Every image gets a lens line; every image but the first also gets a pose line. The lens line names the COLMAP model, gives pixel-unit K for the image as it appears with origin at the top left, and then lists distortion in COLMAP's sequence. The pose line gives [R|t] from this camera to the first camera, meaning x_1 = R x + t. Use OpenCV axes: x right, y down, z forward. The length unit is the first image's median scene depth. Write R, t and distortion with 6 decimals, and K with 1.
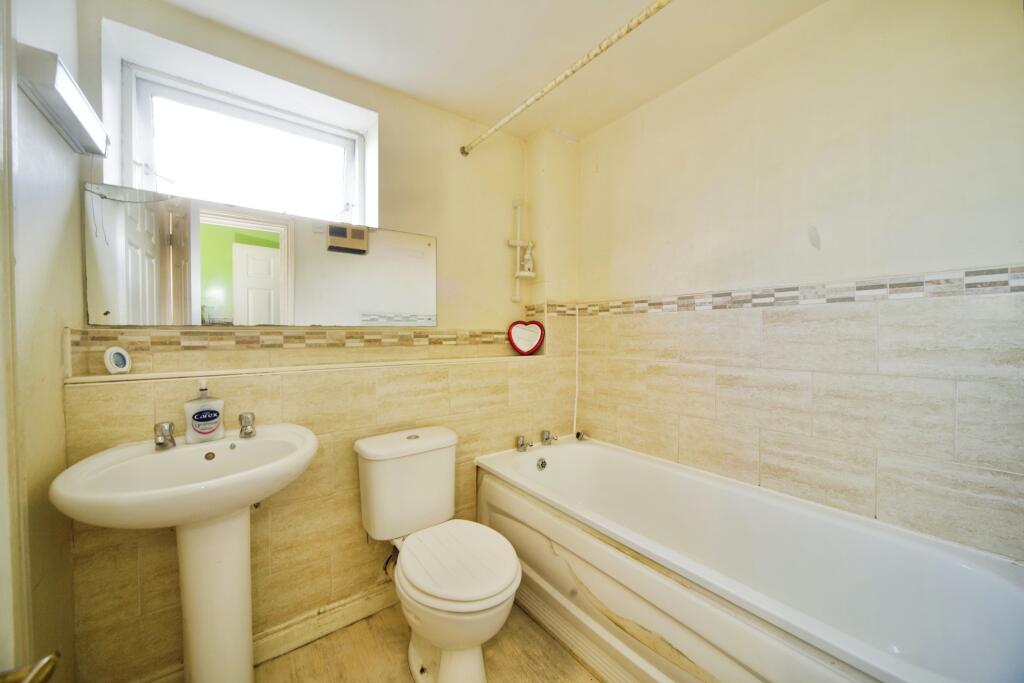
lens RADIAL K [[376.6, 0, 515.3], [0, 376.6, 329.0], [0, 0, 1]] dist [-0.001722, -0.000082]
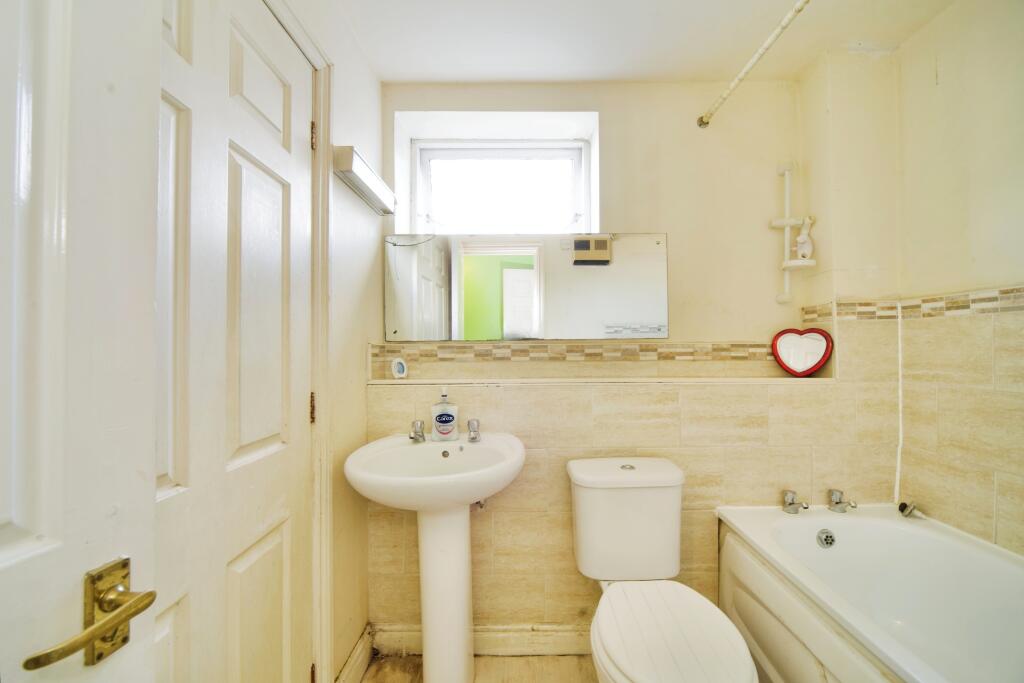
lens RADIAL K [[403.4, 0, 516.0], [0, 403.4, 335.5], [0, 0, 1]] dist [-0.003175, 0.000053]
pose [[0.800555, -0.018773, -0.598965, 0.062287], [0.010397, 0.999794, -0.017439, -0.000830], [0.599169, 0.007733, 0.800585, 0.078379]]
